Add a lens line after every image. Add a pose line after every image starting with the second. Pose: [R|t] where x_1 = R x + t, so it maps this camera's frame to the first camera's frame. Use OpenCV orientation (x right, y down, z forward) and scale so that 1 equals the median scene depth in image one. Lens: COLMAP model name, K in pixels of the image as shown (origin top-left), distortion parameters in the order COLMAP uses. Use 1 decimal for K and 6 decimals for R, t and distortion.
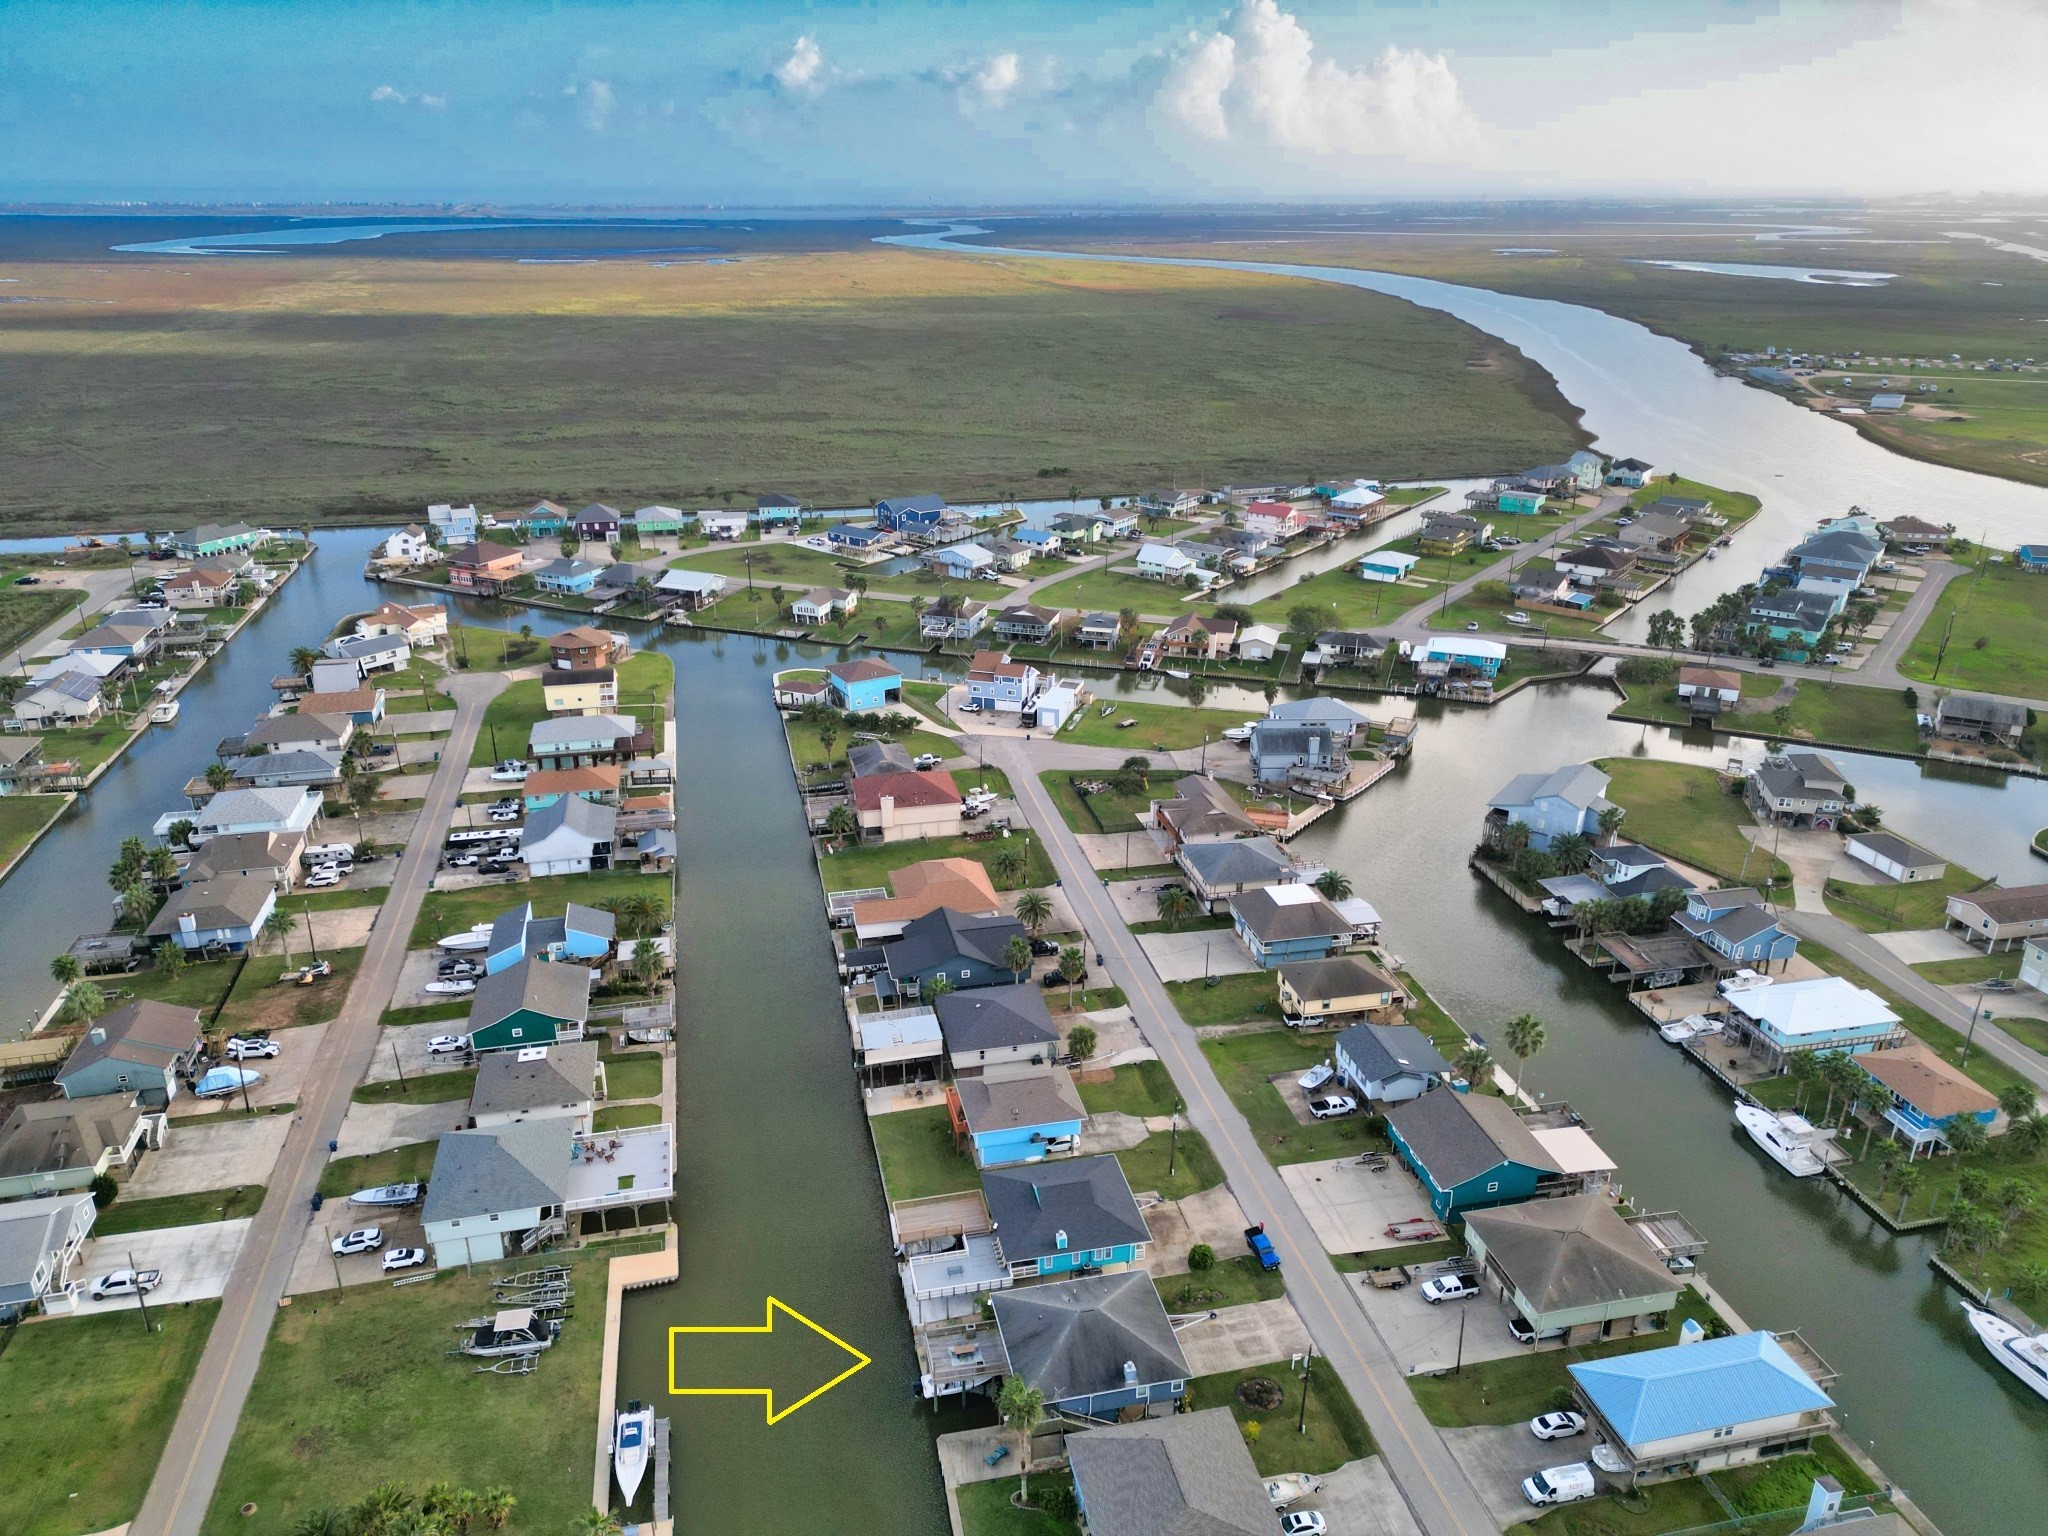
lens RADIAL K [[1423.2, 0, 1024.0], [0, 1423.2, 768.0], [0, 0, 1]] dist [0.081833, -0.083170]
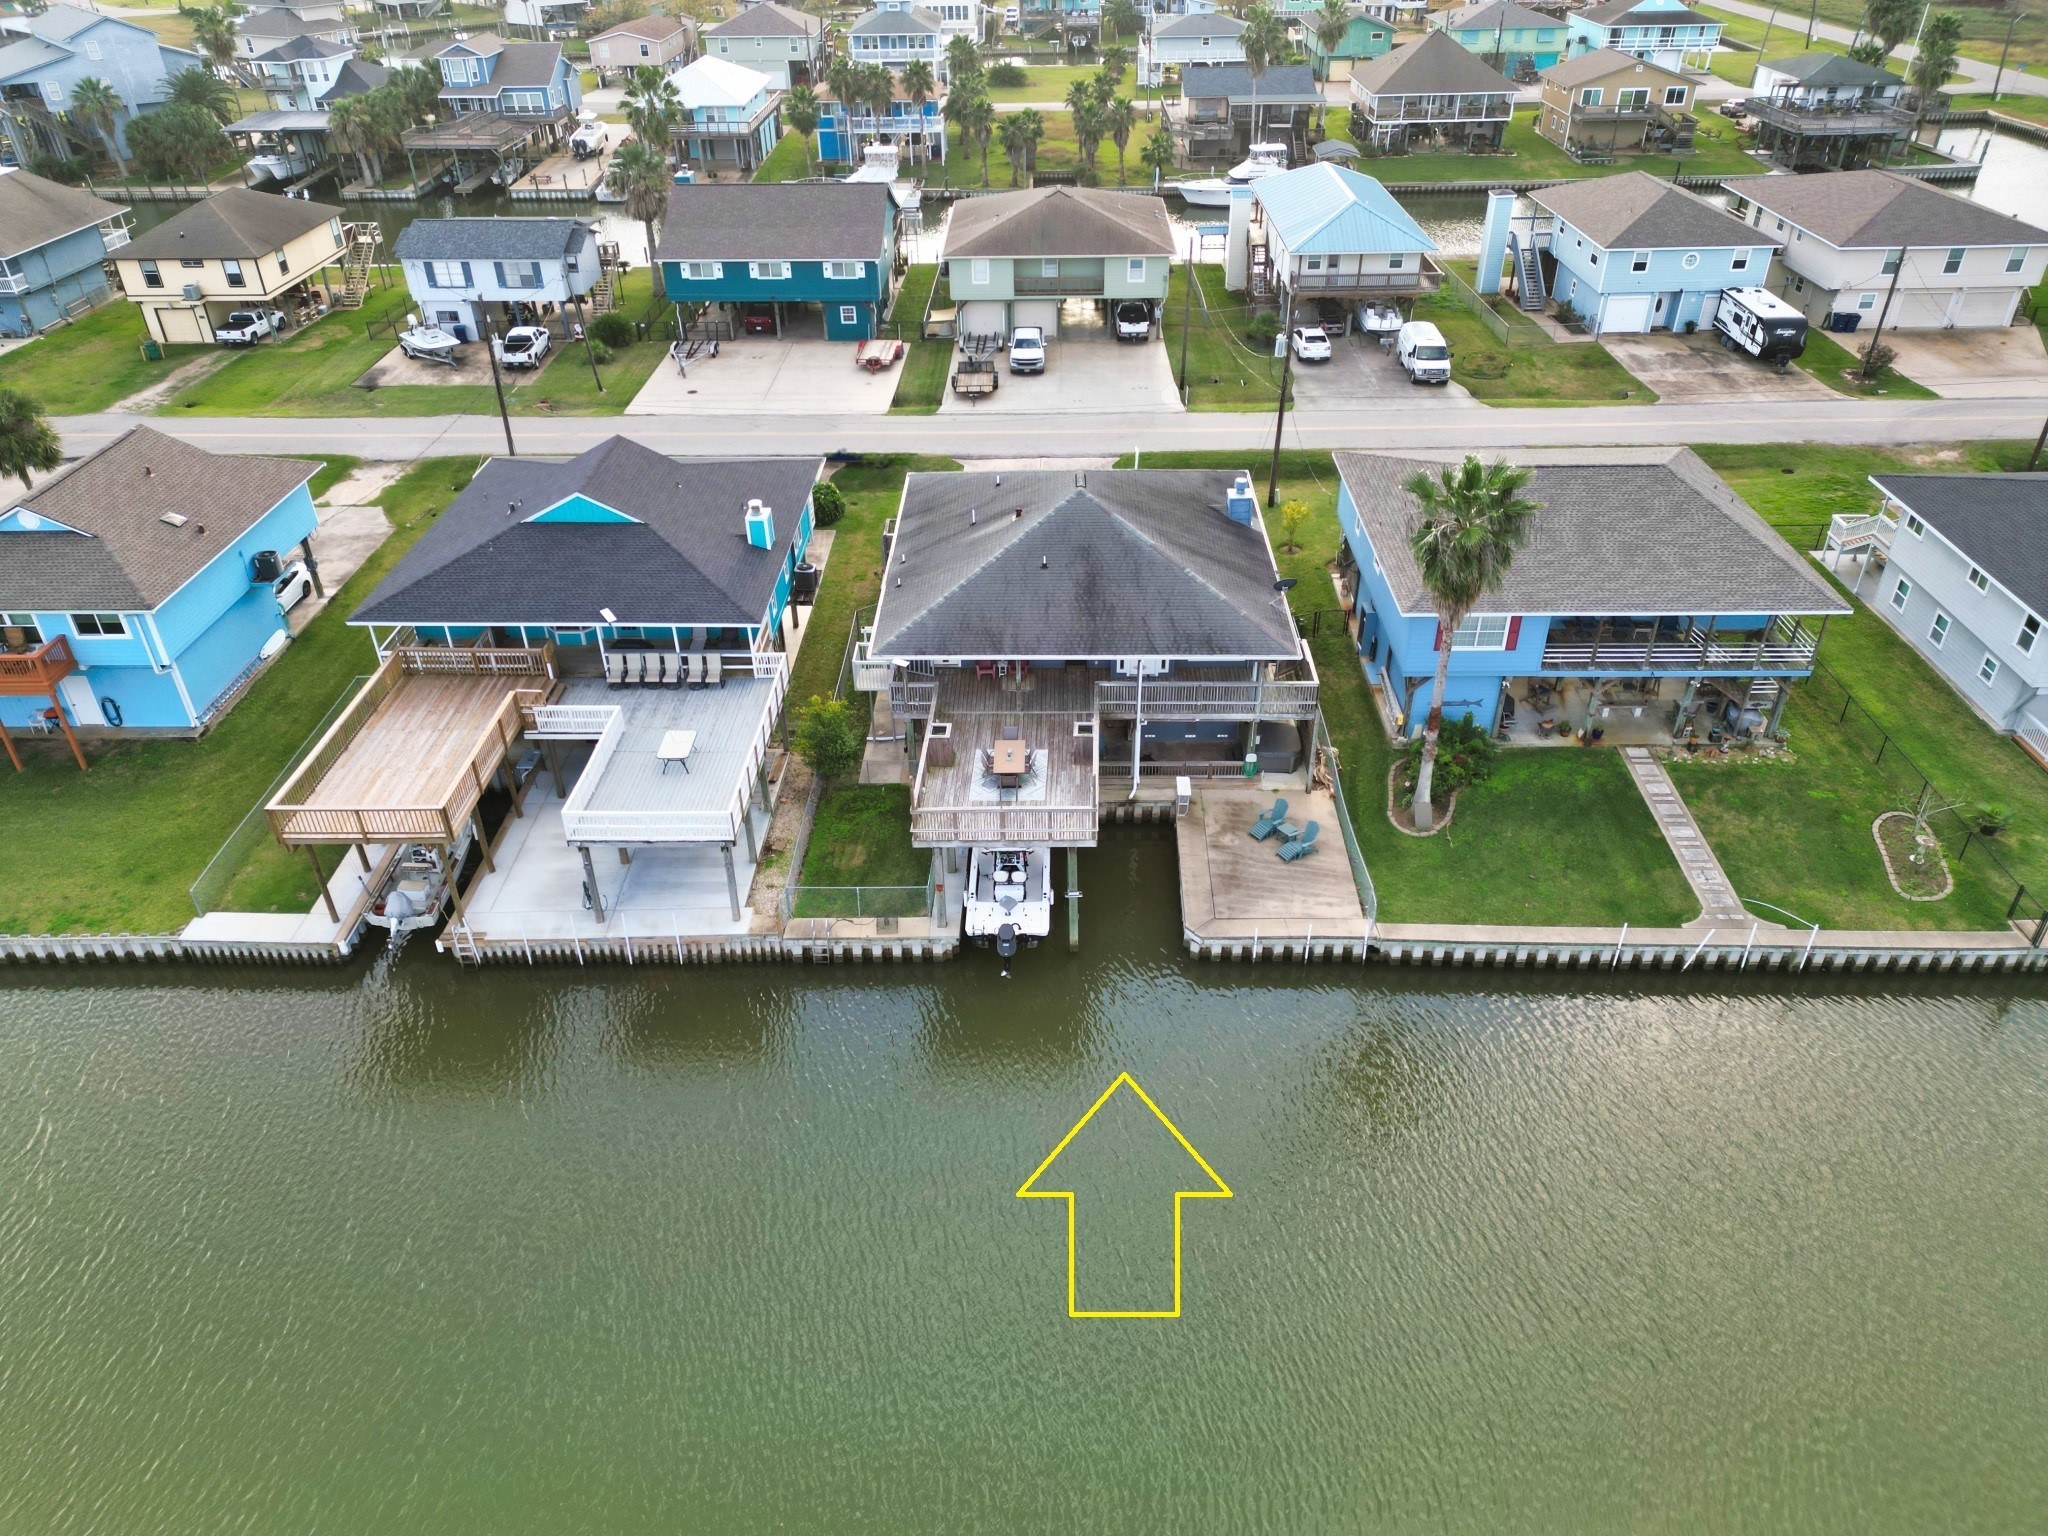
lens RADIAL K [[1423.2, 0, 1024.0], [0, 1423.2, 768.0], [0, 0, 1]] dist [0.081833, -0.083170]
pose [[0.230872, -0.535191, 0.812569, -0.197096], [0.385249, 0.817161, 0.428756, 0.171042], [-0.893466, 0.214054, 0.394841, 0.555153]]
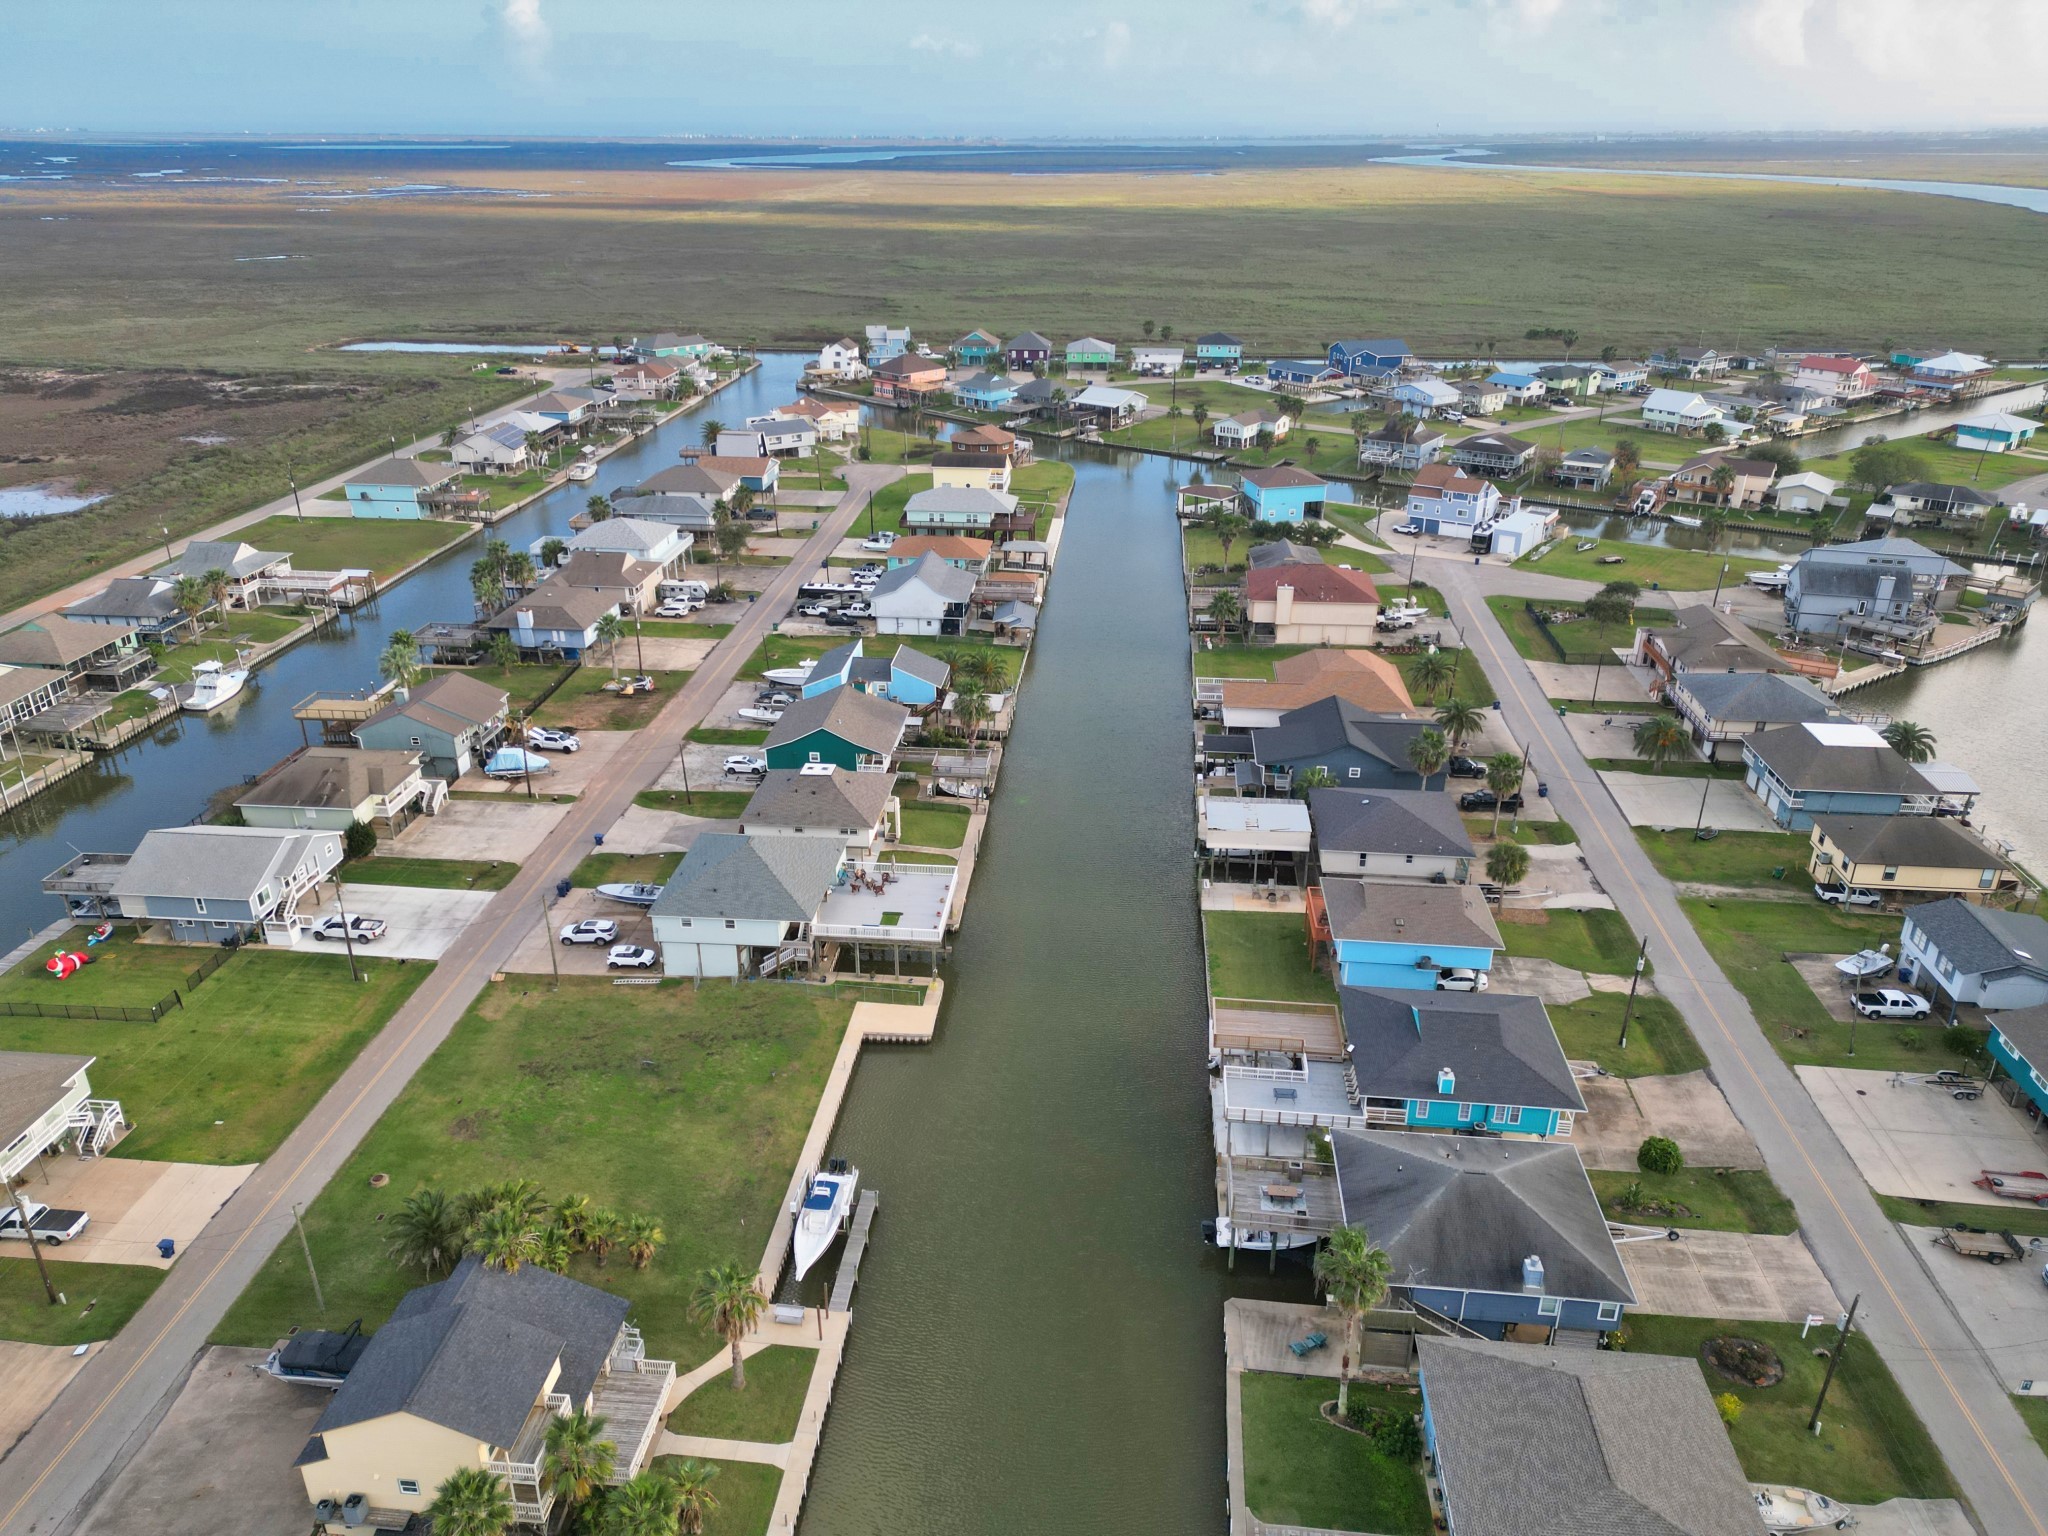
lens RADIAL K [[1423.2, 0, 1024.0], [0, 1423.2, 768.0], [0, 0, 1]] dist [0.081833, -0.083170]
pose [[0.950183, 0.126483, -0.284876, 0.007720], [-0.118015, 0.991910, 0.046773, 0.117571], [0.288487, -0.010823, 0.957423, 0.193786]]
